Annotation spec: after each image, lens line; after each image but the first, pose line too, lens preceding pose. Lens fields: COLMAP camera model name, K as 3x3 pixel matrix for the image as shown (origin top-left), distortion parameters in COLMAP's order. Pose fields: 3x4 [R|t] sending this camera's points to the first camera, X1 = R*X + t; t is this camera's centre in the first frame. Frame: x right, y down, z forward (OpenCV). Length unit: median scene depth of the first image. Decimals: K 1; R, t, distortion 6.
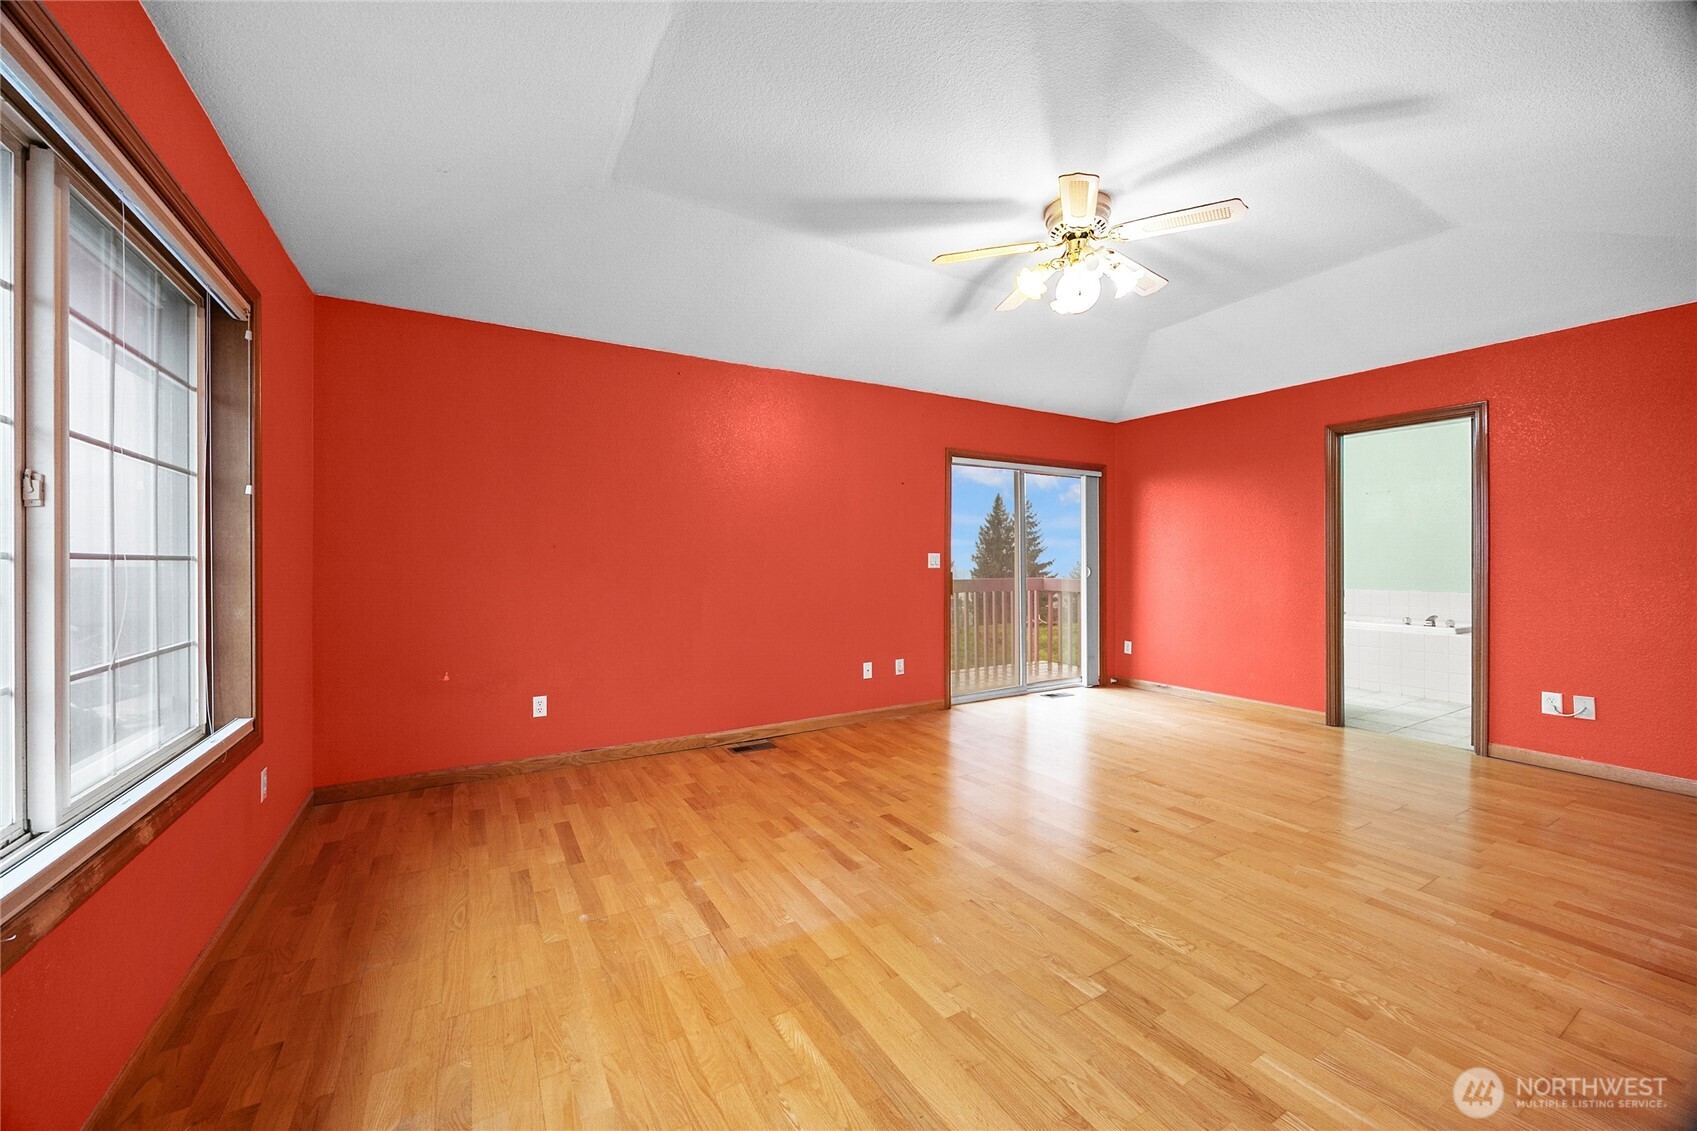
lens RADIAL K [[648.0, 0, 841.7], [0, 648.0, 566.9], [0, 0, 1]] dist [-0.002458, 0.000024]
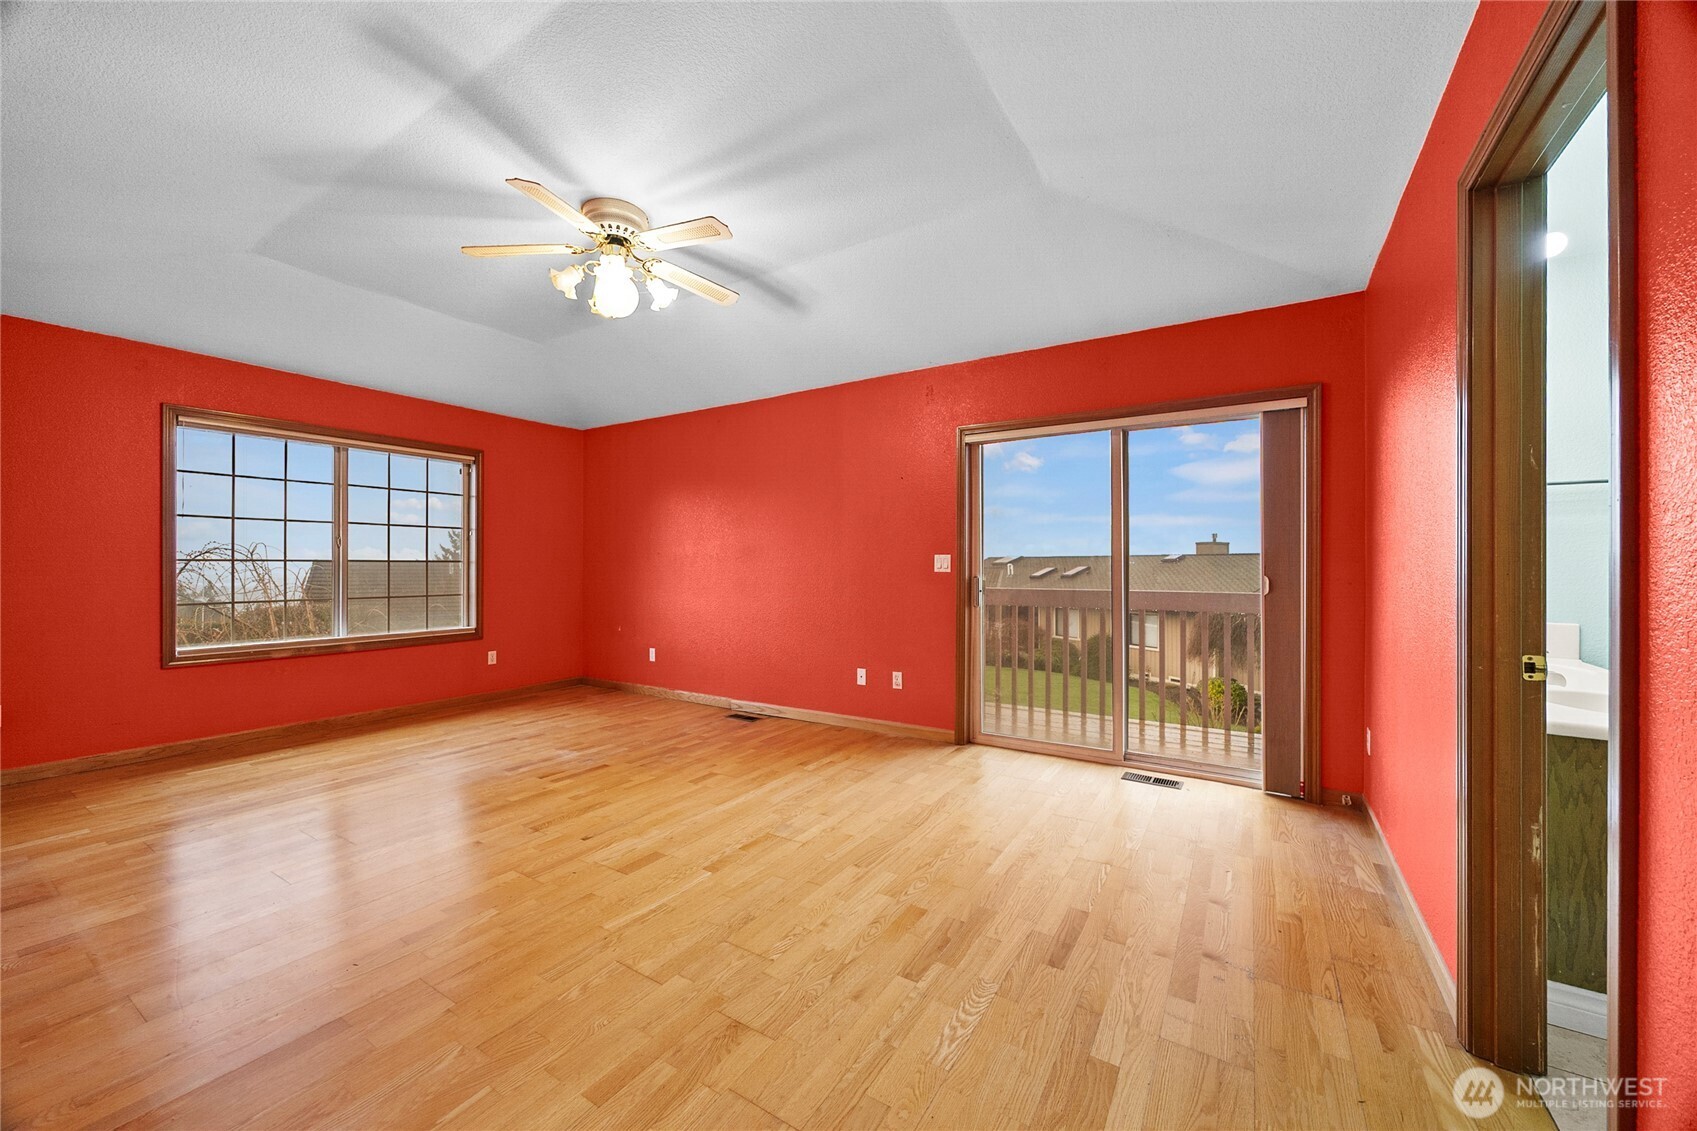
lens RADIAL K [[648.0, 0, 840.8], [0, 648.0, 569.7], [0, 0, 1]] dist [-0.002458, 0.000024]
pose [[0.450717, 0.011276, -0.892596, 1.188981], [-0.009173, 0.999926, 0.008000, -0.010258], [0.892620, 0.004582, 0.450787, 0.713664]]
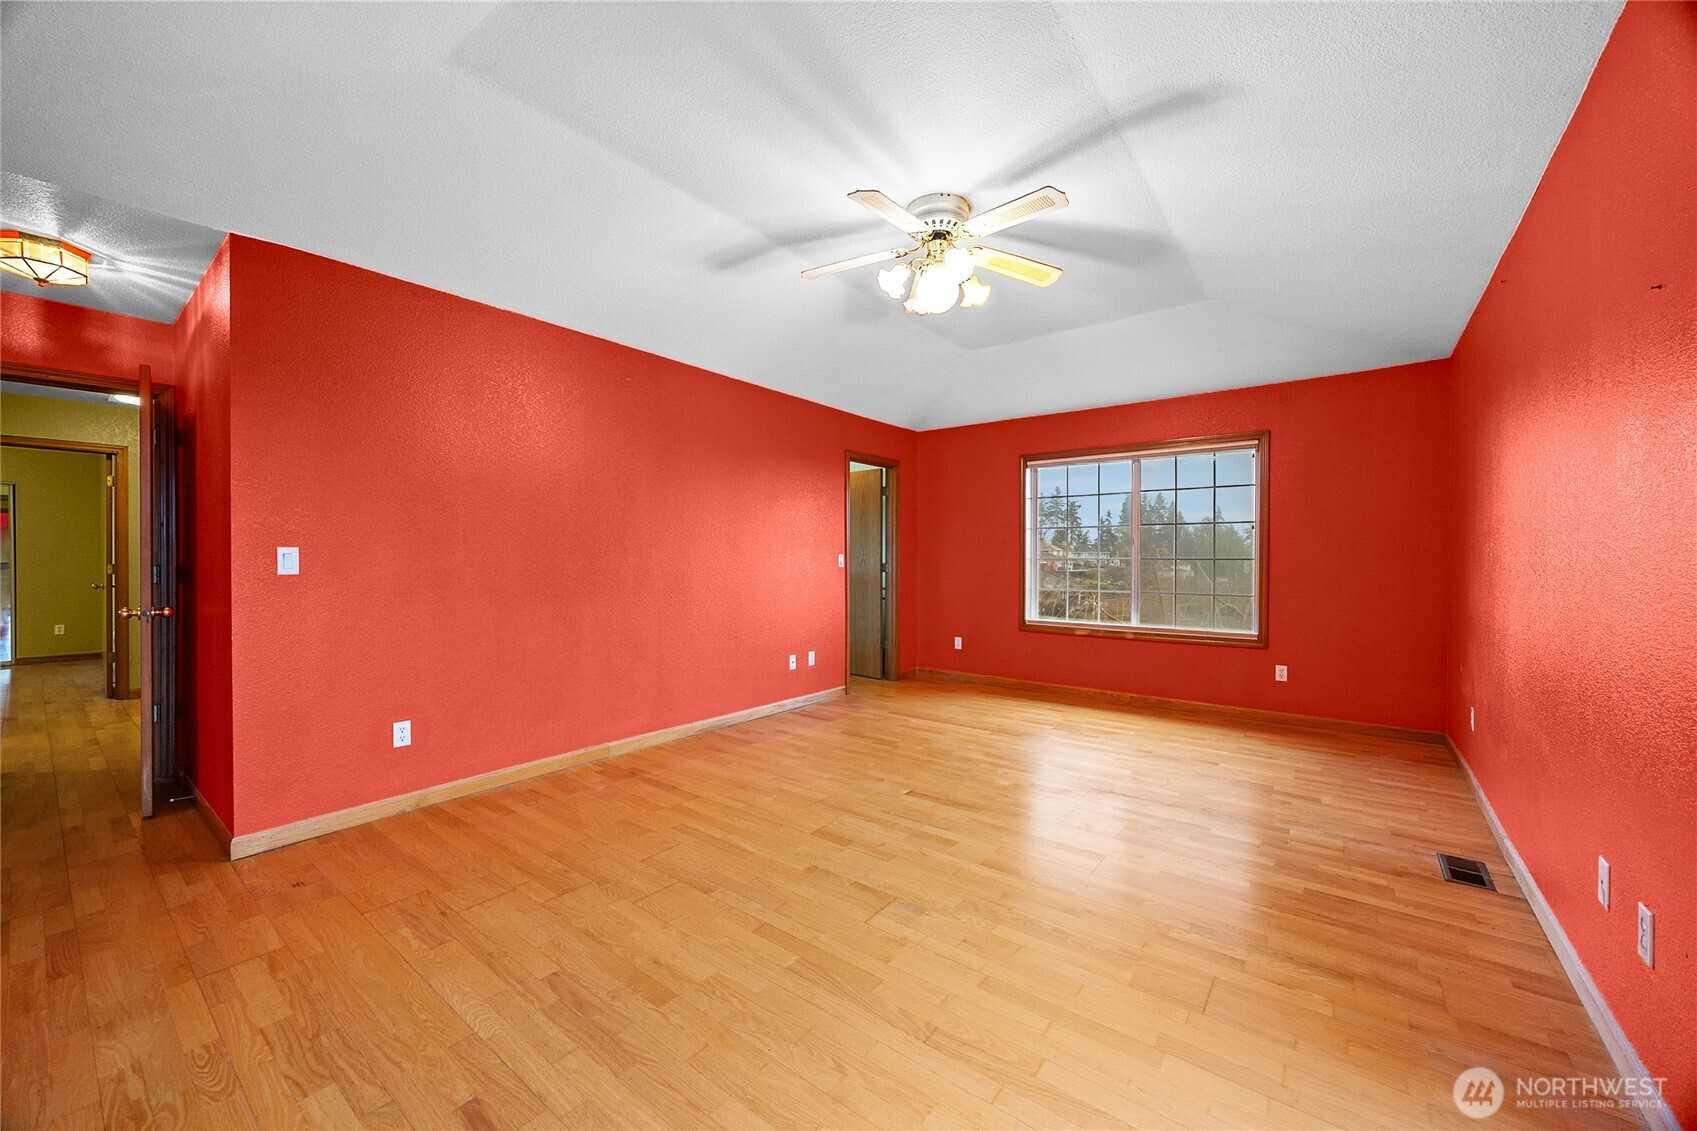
lens RADIAL K [[648.0, 0, 842.6], [0, 648.0, 560.7], [0, 0, 1]] dist [-0.002458, 0.000024]
pose [[-0.931959, 0.001229, -0.362561, 0.721704], [-0.002840, 0.999939, 0.010692, -0.018123], [0.362552, 0.010994, -0.931899, 1.565638]]
